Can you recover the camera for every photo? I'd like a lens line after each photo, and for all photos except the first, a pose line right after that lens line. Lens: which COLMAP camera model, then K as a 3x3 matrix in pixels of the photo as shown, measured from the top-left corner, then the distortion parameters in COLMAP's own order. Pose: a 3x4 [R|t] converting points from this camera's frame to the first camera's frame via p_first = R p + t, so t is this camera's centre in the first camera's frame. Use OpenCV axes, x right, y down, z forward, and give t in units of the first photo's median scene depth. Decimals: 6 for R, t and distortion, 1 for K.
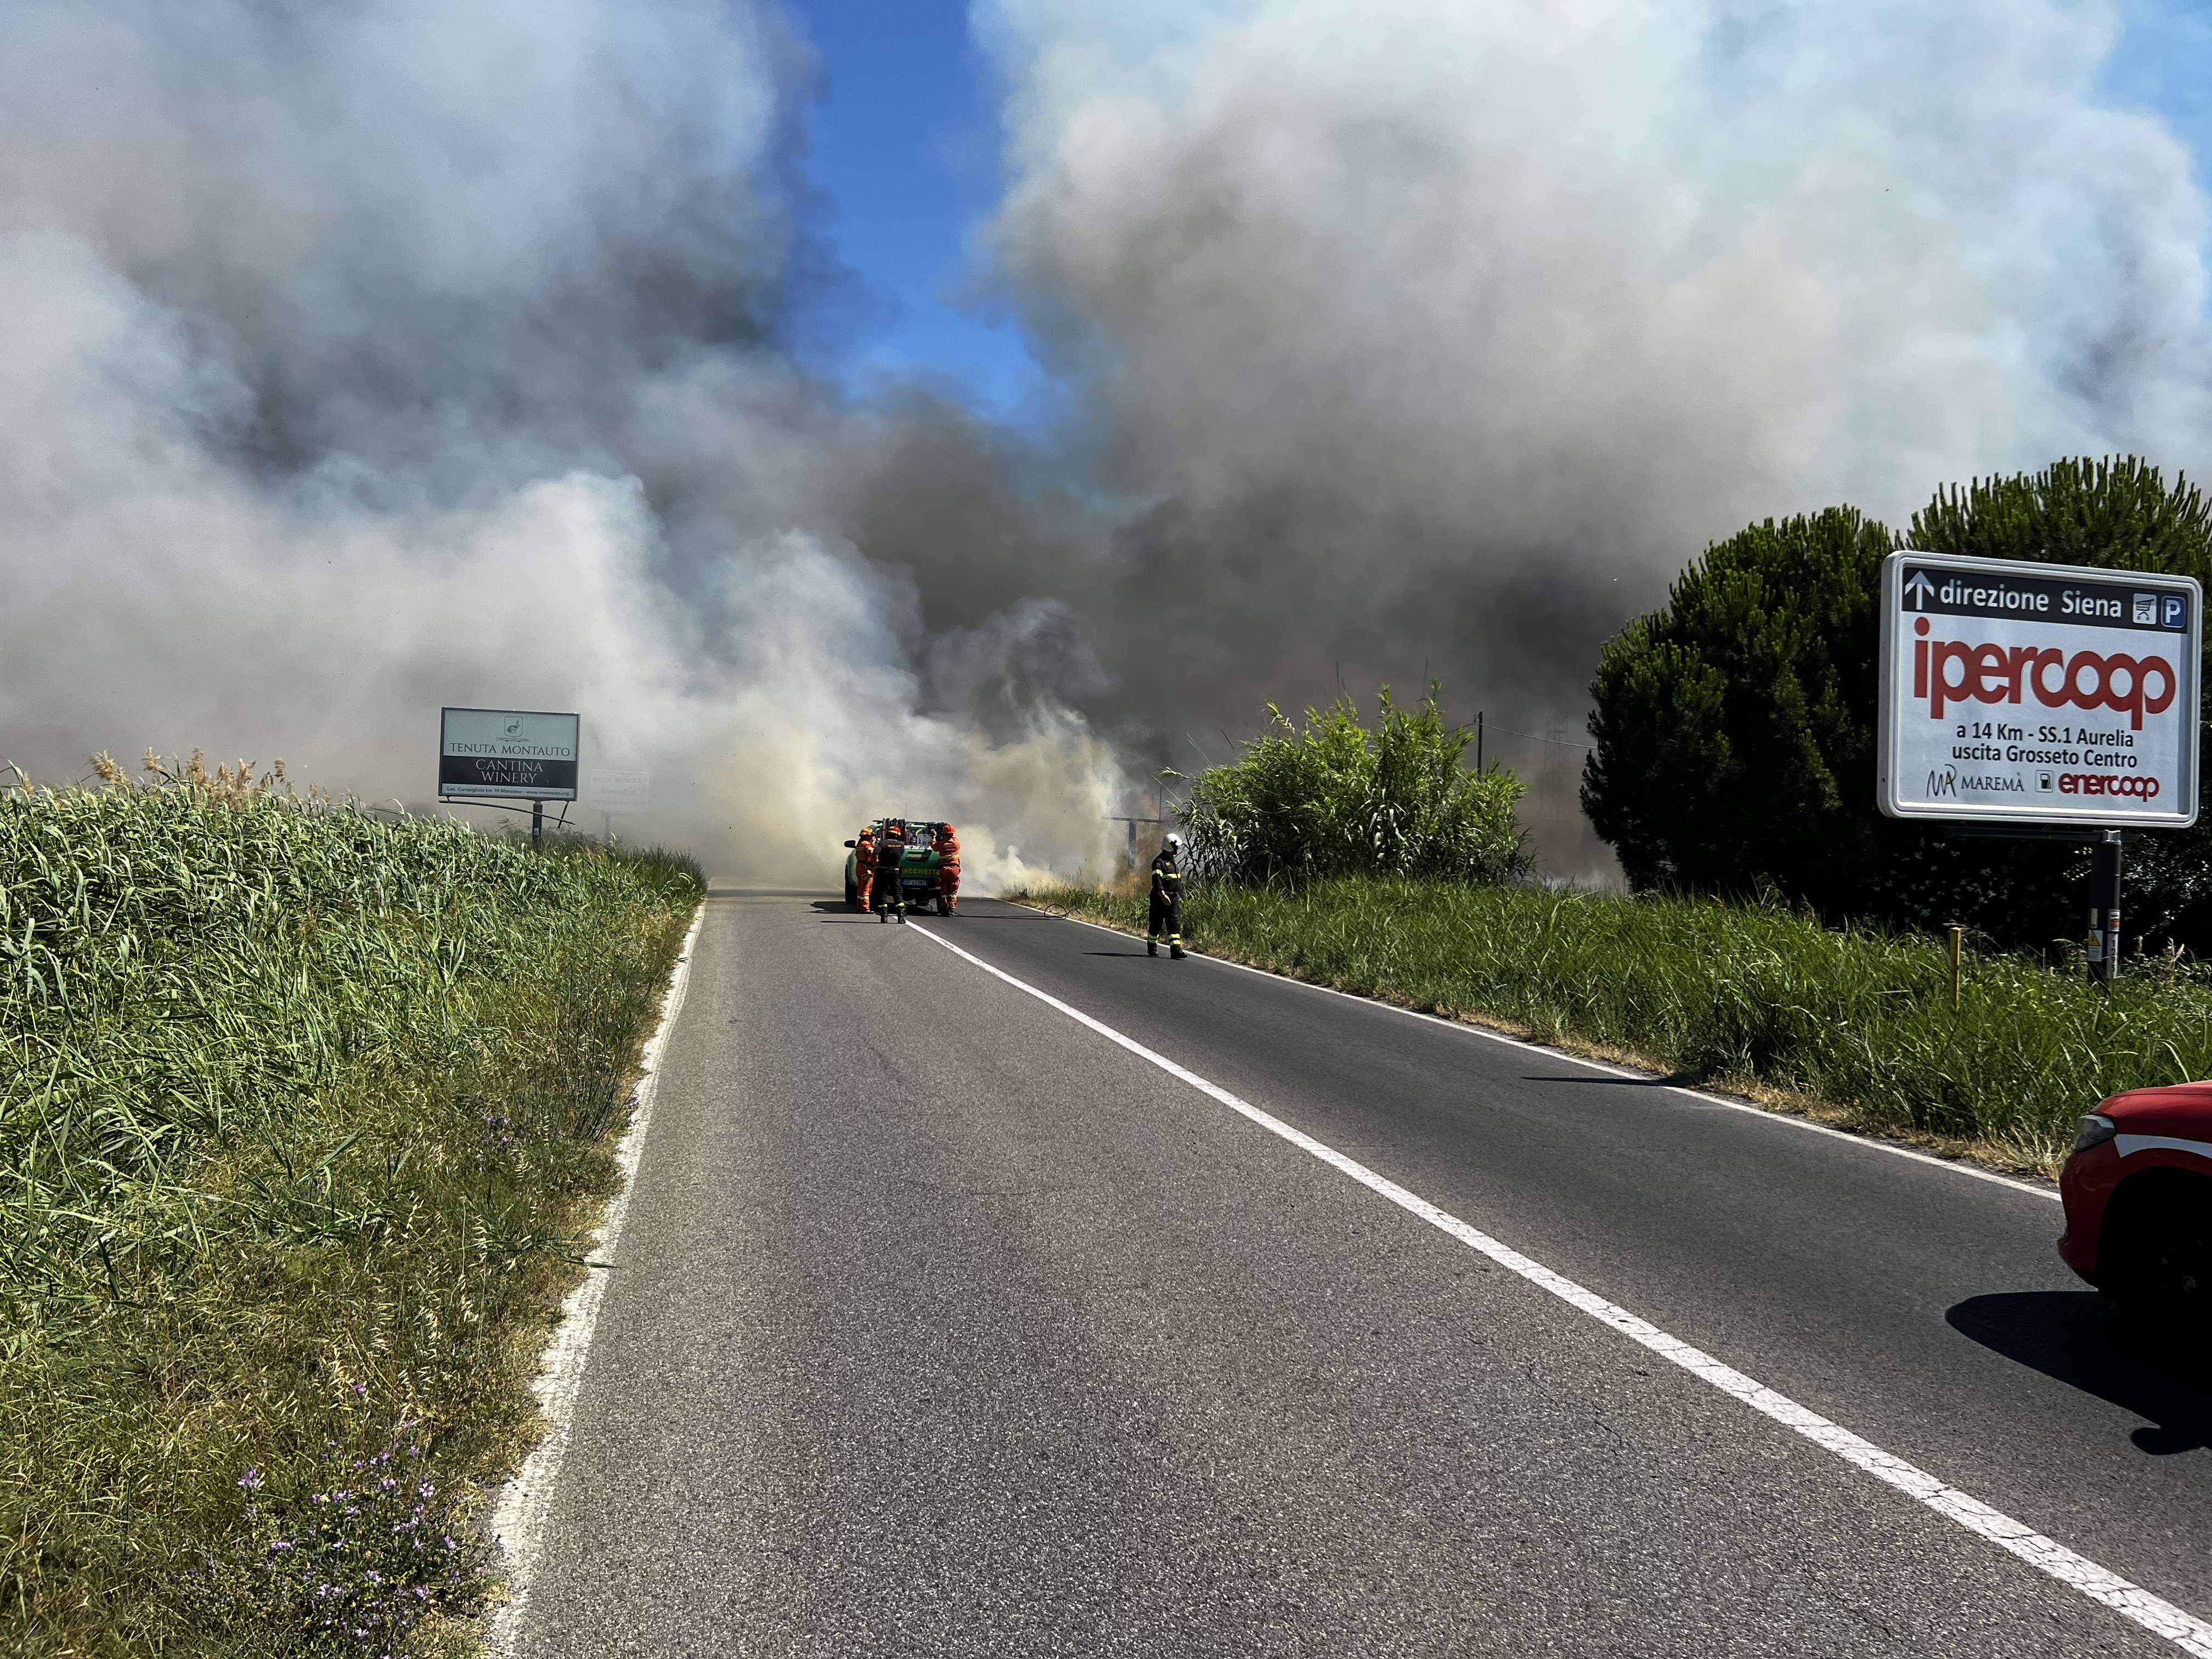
lens RADIAL K [[1681.6, 0, 1106.0], [0, 1681.6, 829.5], [0, 0, 1]] dist [0.003444, -0.094769]
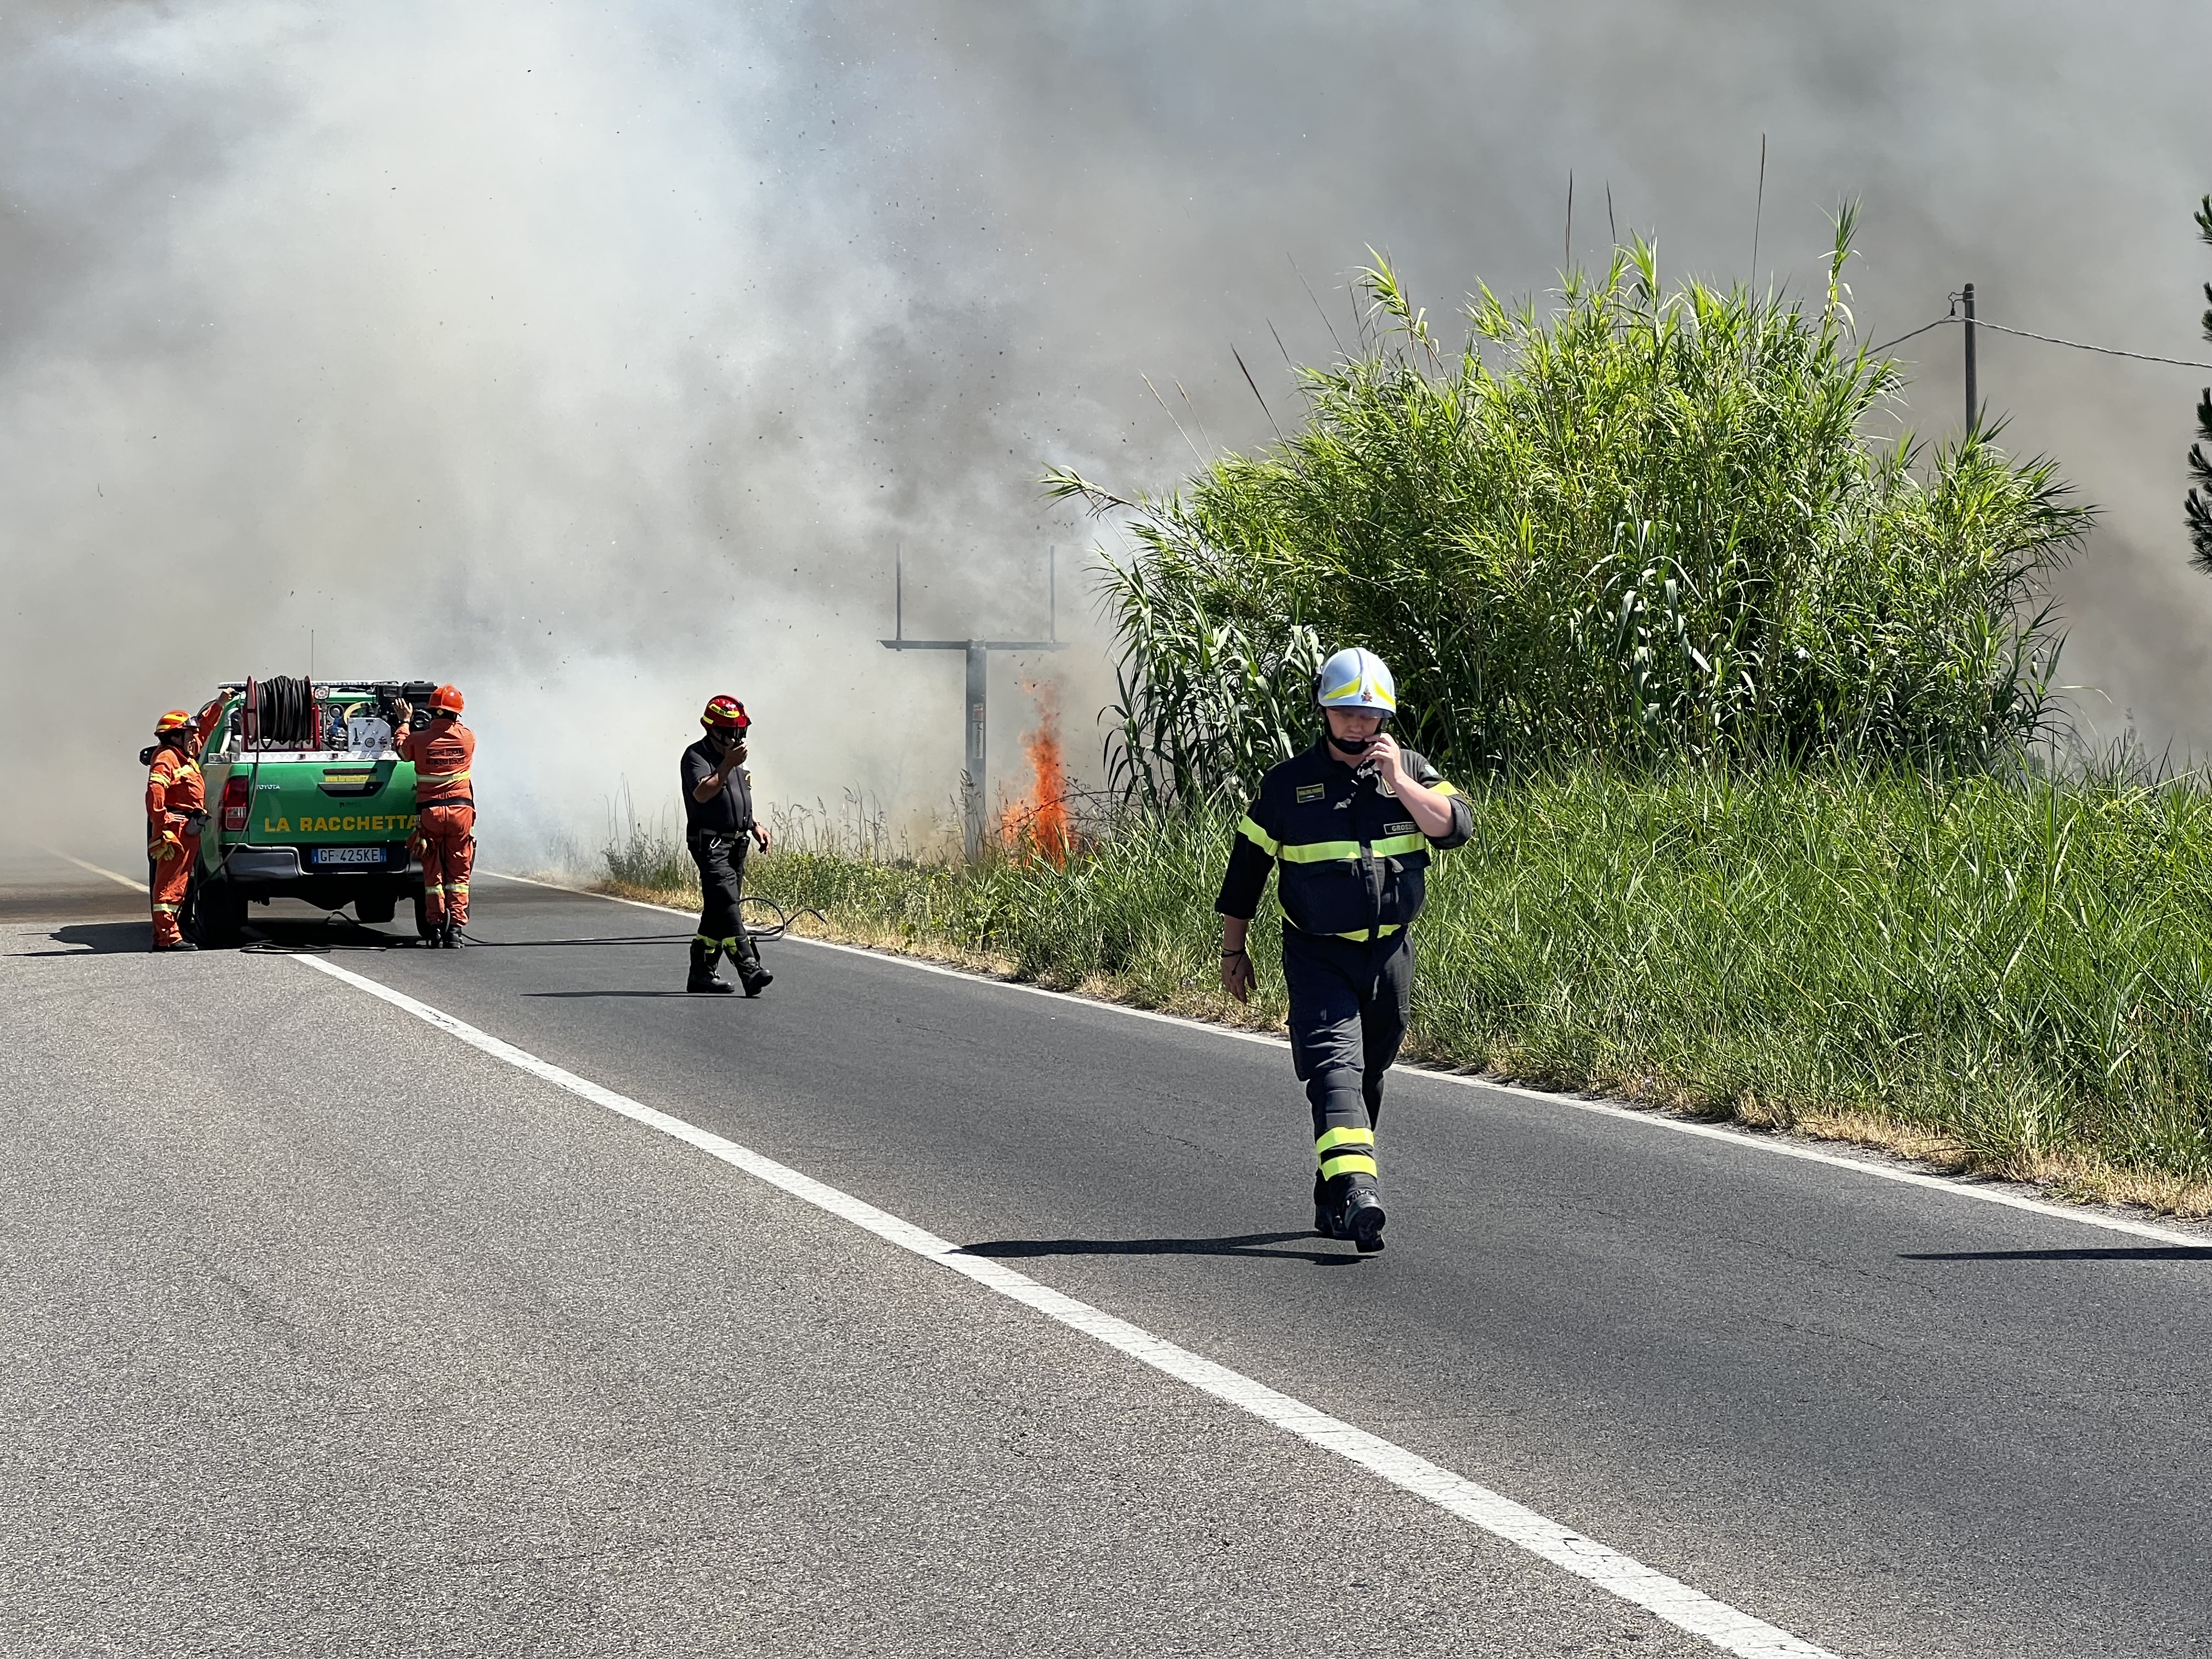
lens RADIAL K [[5015.1, 0, 1106.0], [0, 5015.1, 829.5], [0, 0, 1]] dist [0.102024, -0.142253]
pose [[0.998128, -0.051735, 0.032633, 0.022875], [0.050703, 0.998211, 0.031682, 0.002050], [-0.034213, -0.029968, 0.998965, -0.115526]]
